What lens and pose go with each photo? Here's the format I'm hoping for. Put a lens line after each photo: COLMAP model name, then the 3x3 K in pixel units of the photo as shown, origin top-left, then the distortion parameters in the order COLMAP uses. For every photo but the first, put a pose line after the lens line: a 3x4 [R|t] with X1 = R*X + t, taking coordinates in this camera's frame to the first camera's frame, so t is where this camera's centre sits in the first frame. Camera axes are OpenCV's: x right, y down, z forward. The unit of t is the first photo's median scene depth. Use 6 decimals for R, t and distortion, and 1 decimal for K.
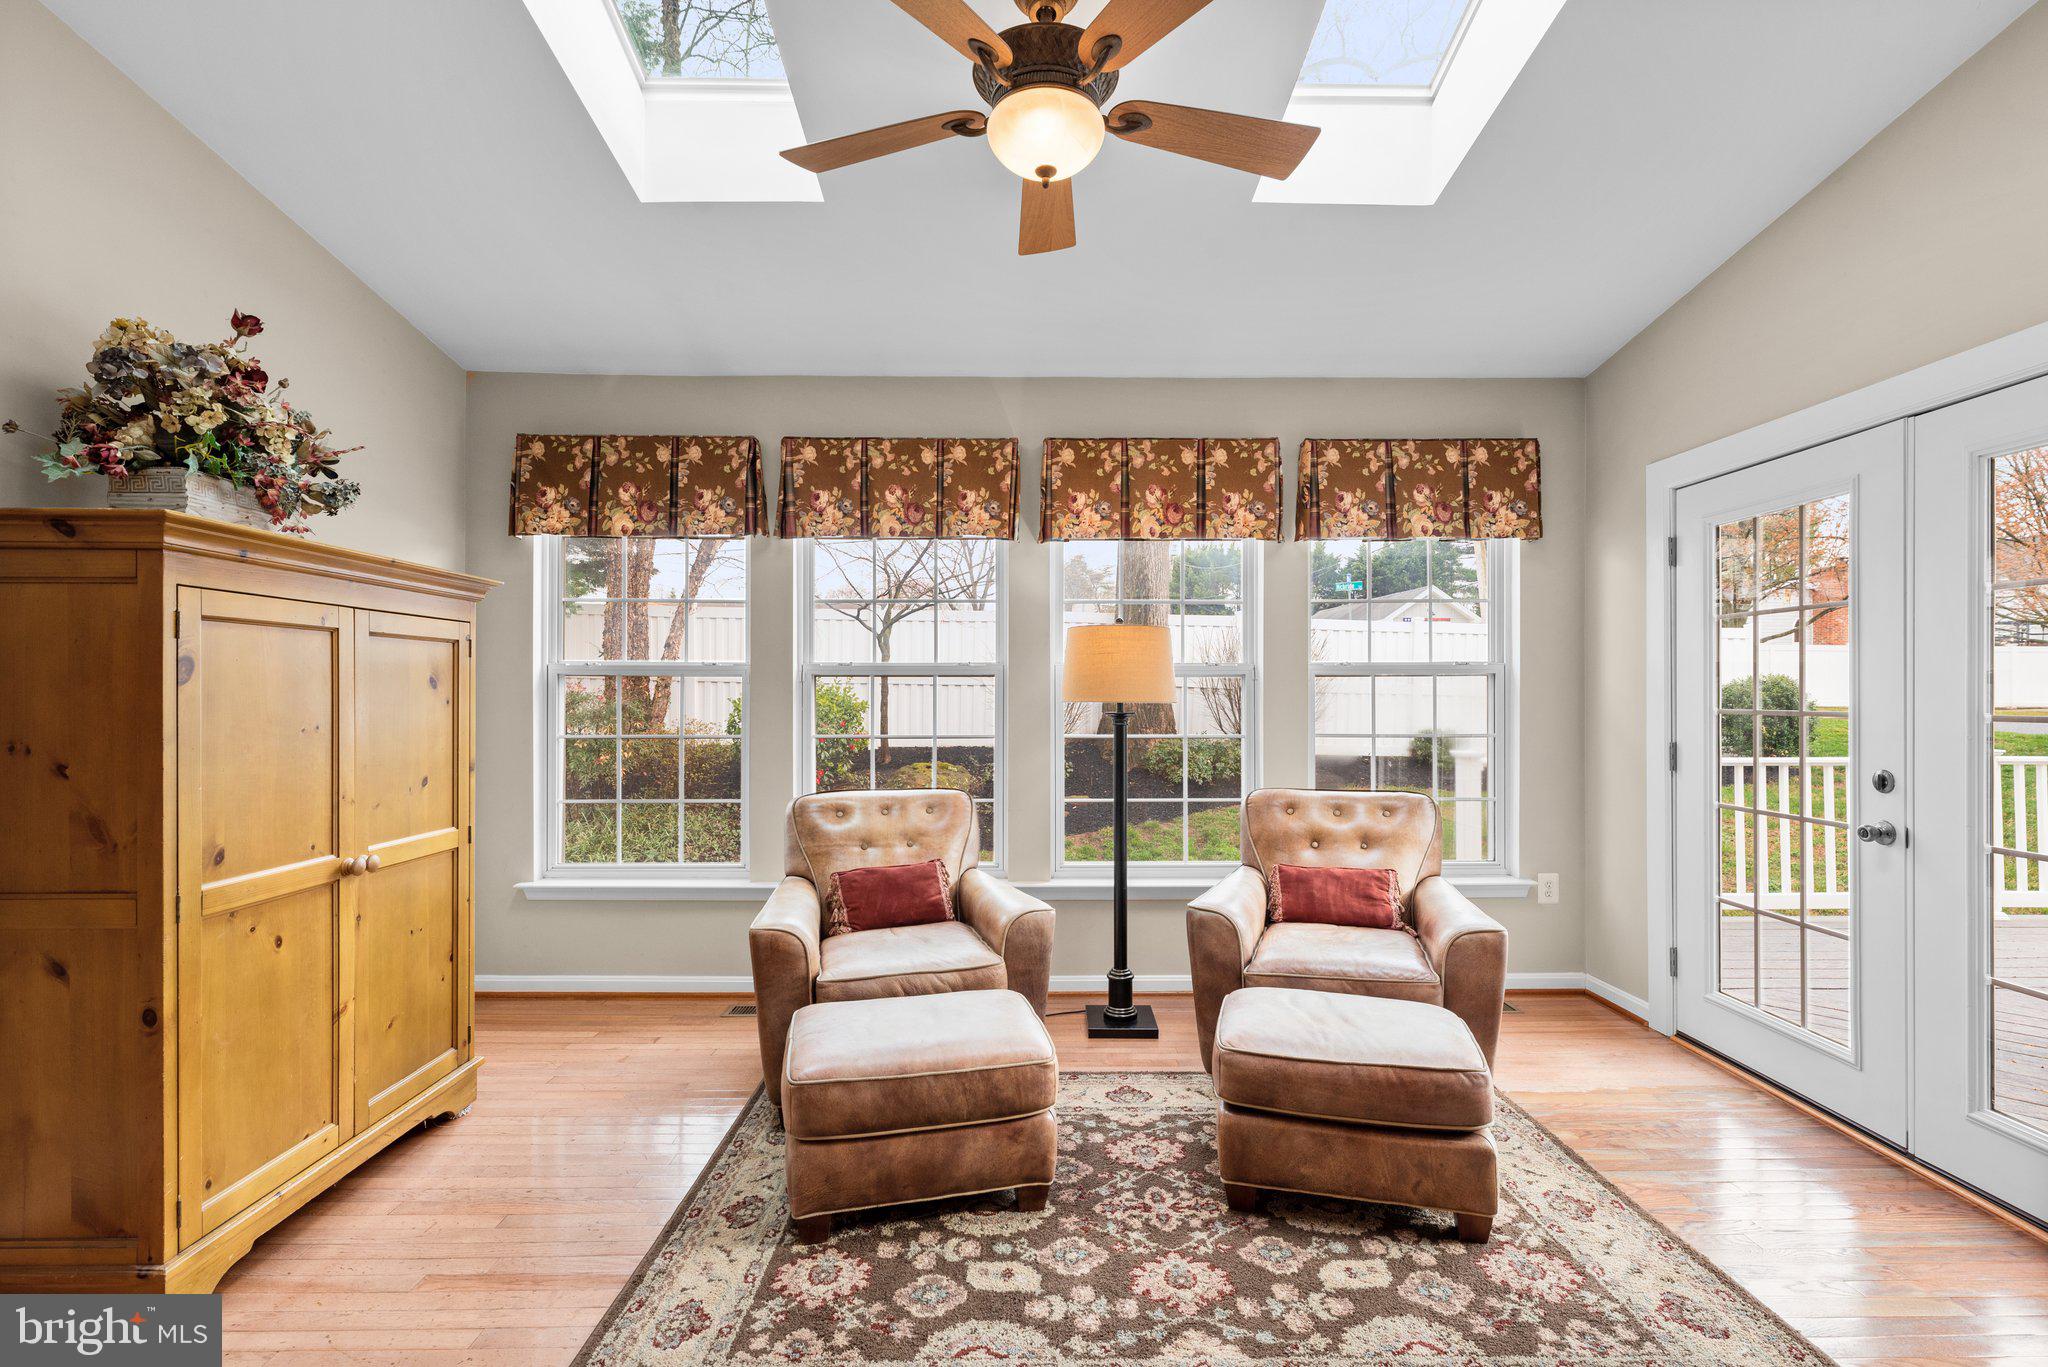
lens RADIAL K [[925.5, 0, 1029.9], [0, 925.5, 689.6], [0, 0, 1]] dist [0.001801, 0.000161]
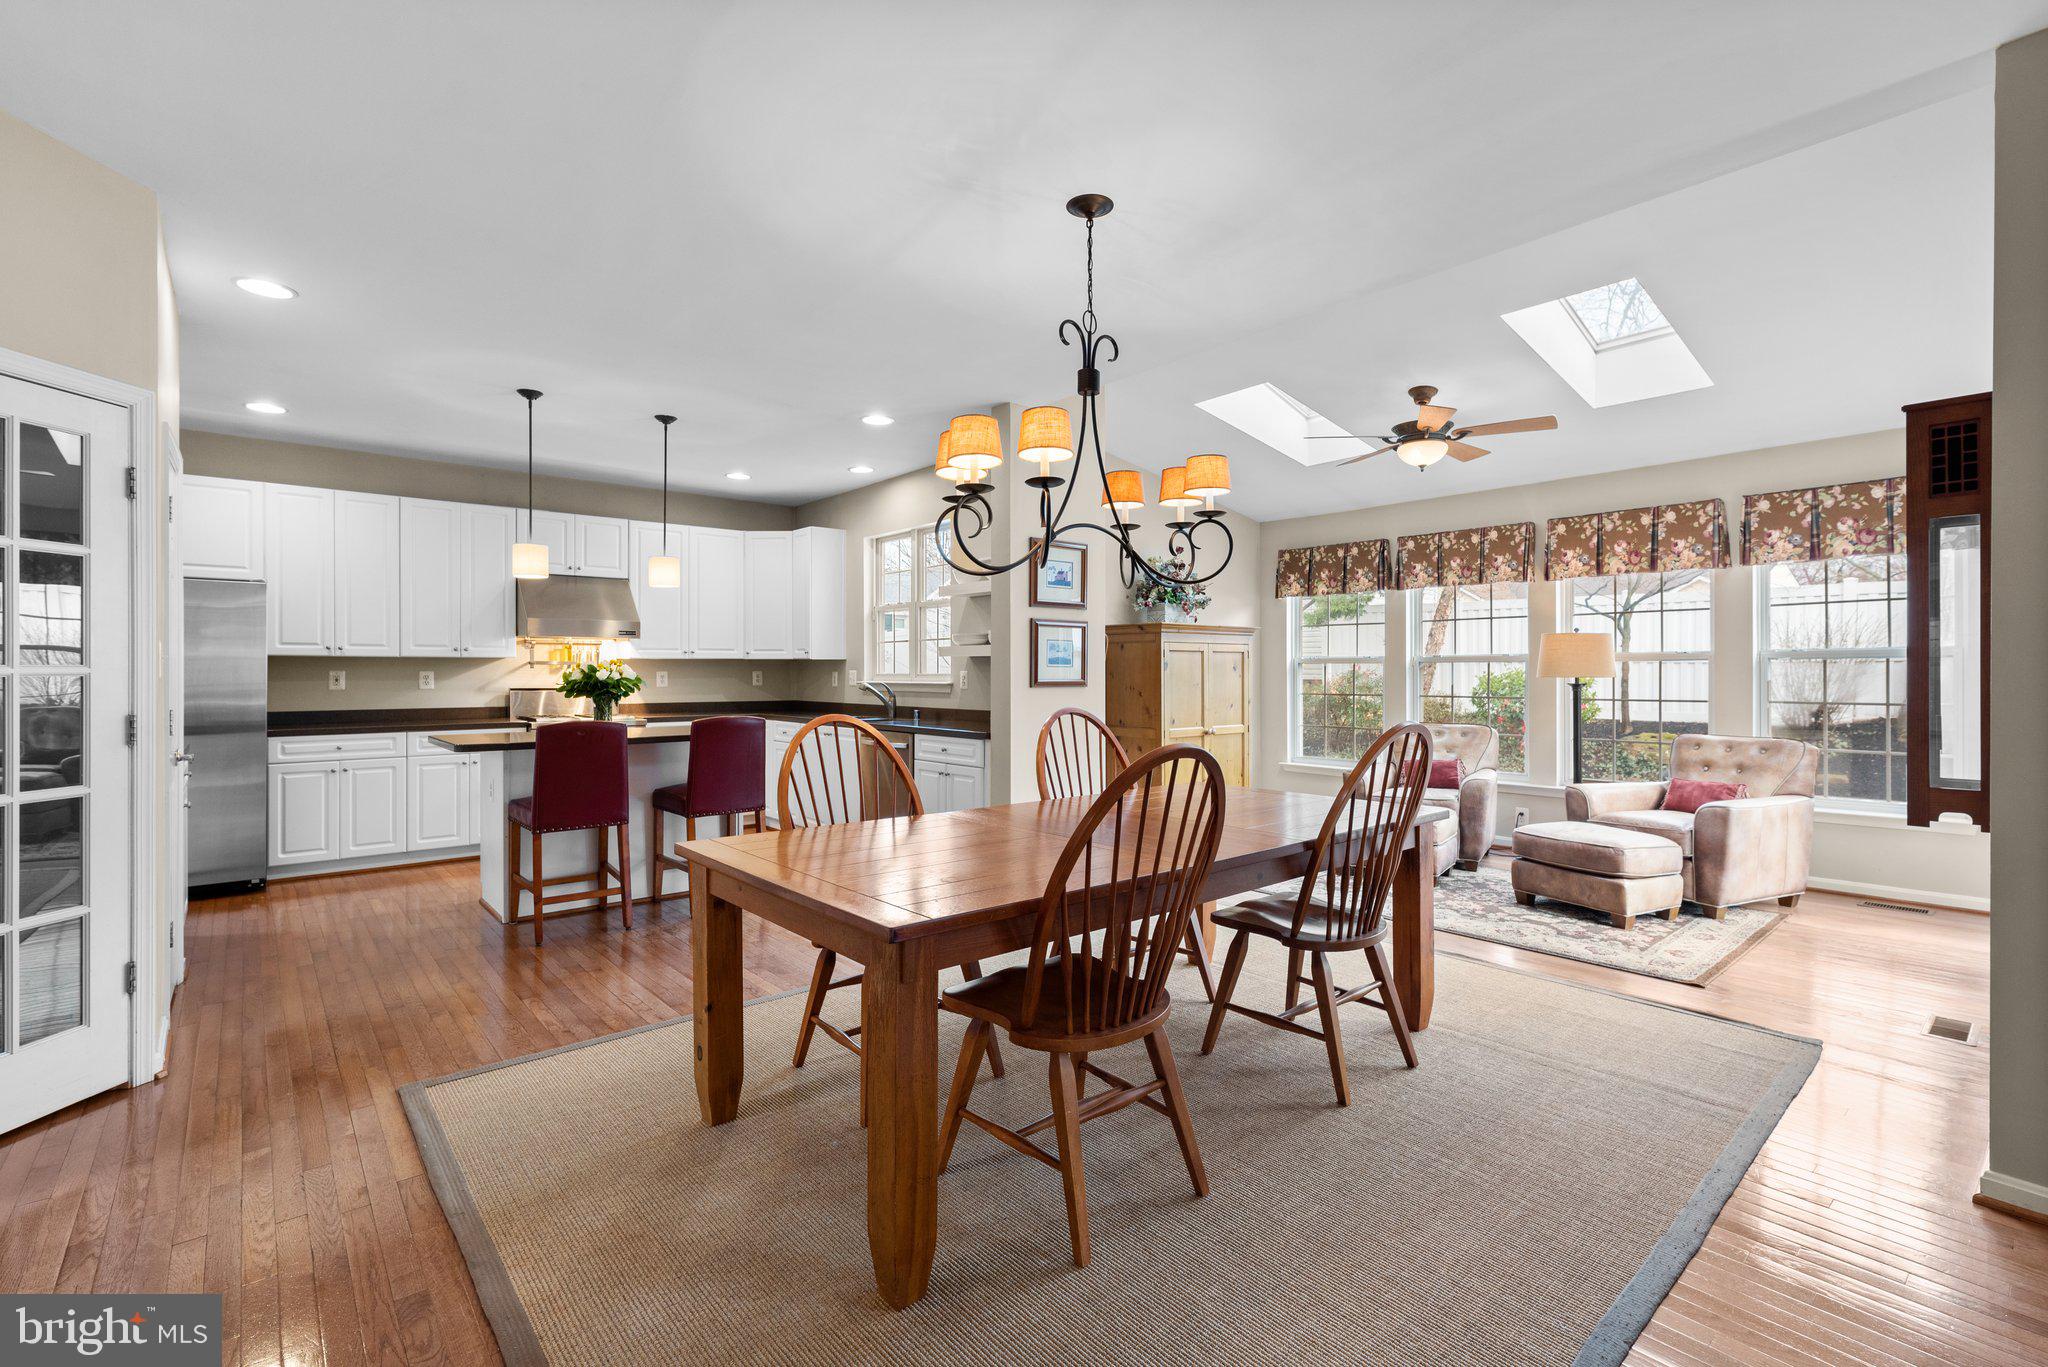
lens RADIAL K [[925.5, 0, 1029.9], [0, 925.5, 689.6], [0, 0, 1]] dist [0.001801, 0.000161]
pose [[0.643808, 0.013145, -0.765074, 0.708089], [0.006626, 0.999719, 0.022752, -0.007945], [0.765158, -0.019717, 0.643541, -0.811693]]
